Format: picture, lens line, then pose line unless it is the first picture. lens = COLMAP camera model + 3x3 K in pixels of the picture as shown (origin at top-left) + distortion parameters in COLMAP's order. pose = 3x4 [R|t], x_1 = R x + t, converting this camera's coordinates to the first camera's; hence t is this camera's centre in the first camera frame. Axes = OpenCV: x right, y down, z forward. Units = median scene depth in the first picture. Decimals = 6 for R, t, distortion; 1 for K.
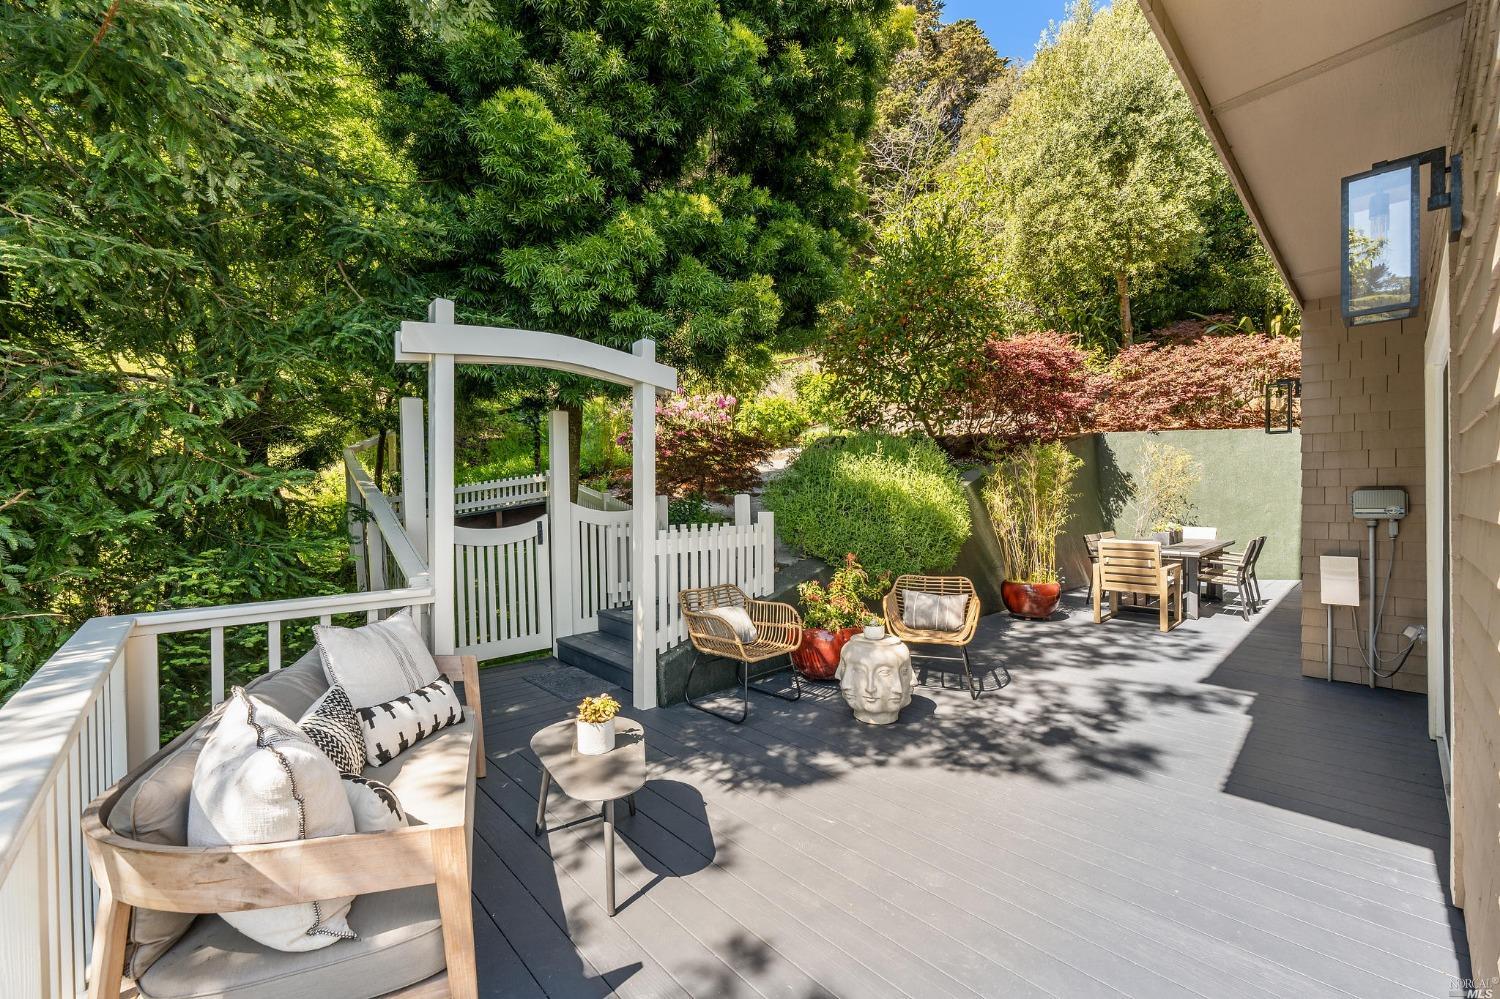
lens RADIAL K [[607.1, 0, 750.0], [0, 607.1, 499.5], [0, 0, 1]] dist [0.000966, 0.000180]
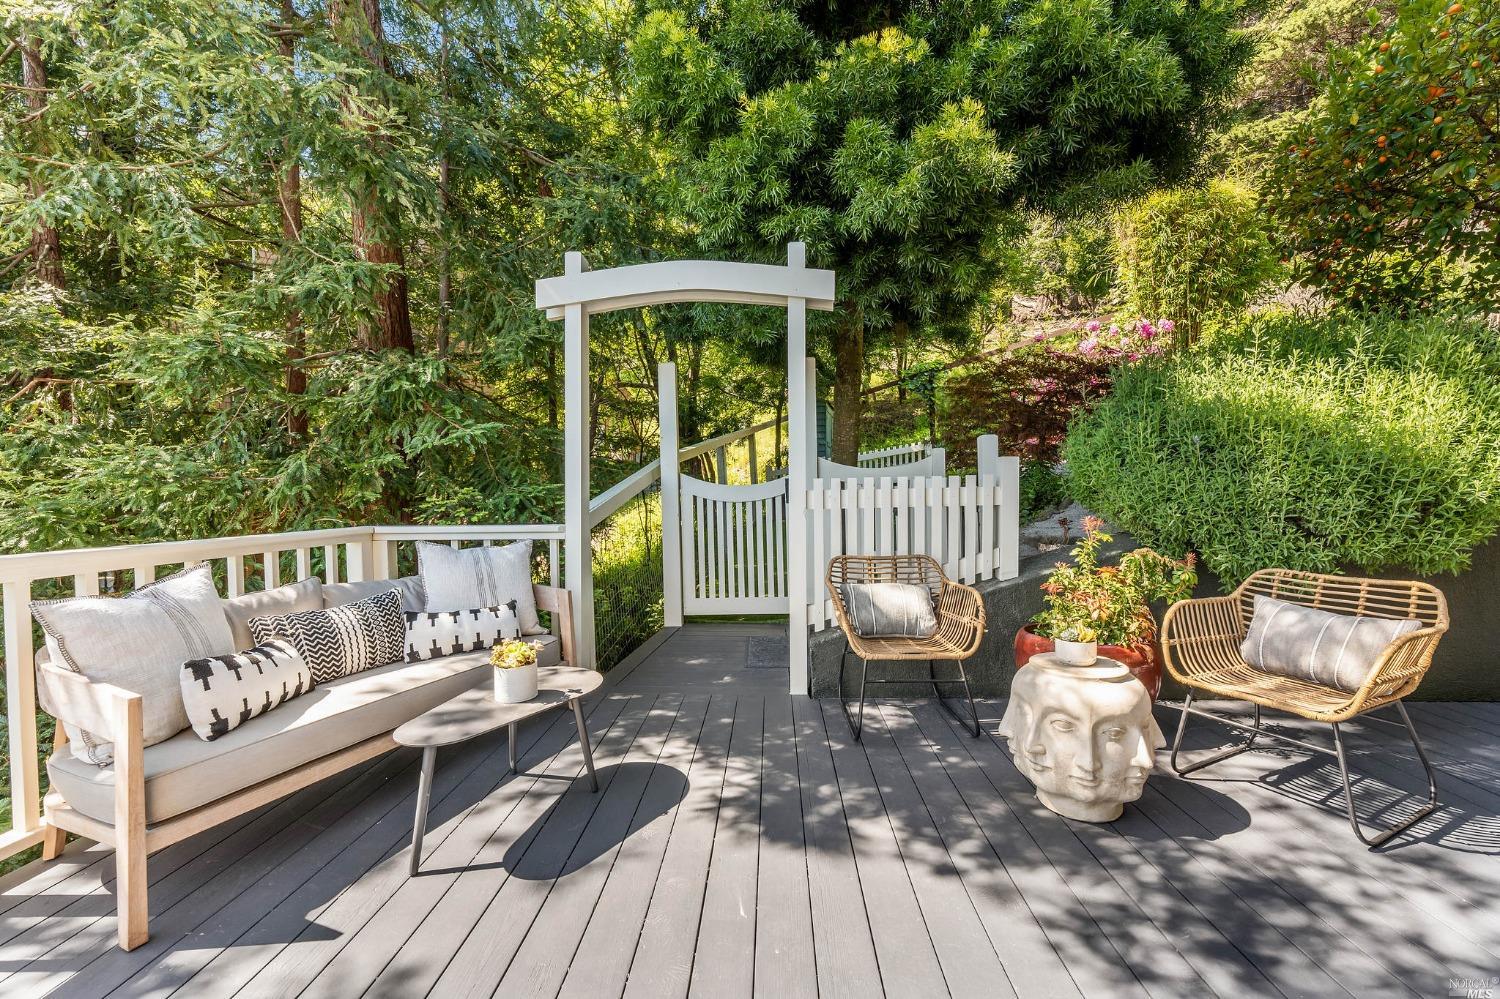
lens RADIAL K [[613.5, 0, 750.2], [0, 613.5, 502.7], [0, 0, 1]] dist [0.000874, 0.000871]
pose [[0.698999, 0.015690, -0.714951, 0.409225], [0.004913, 0.999630, 0.026741, 0.066320], [0.715106, -0.022205, 0.698663, 0.405502]]
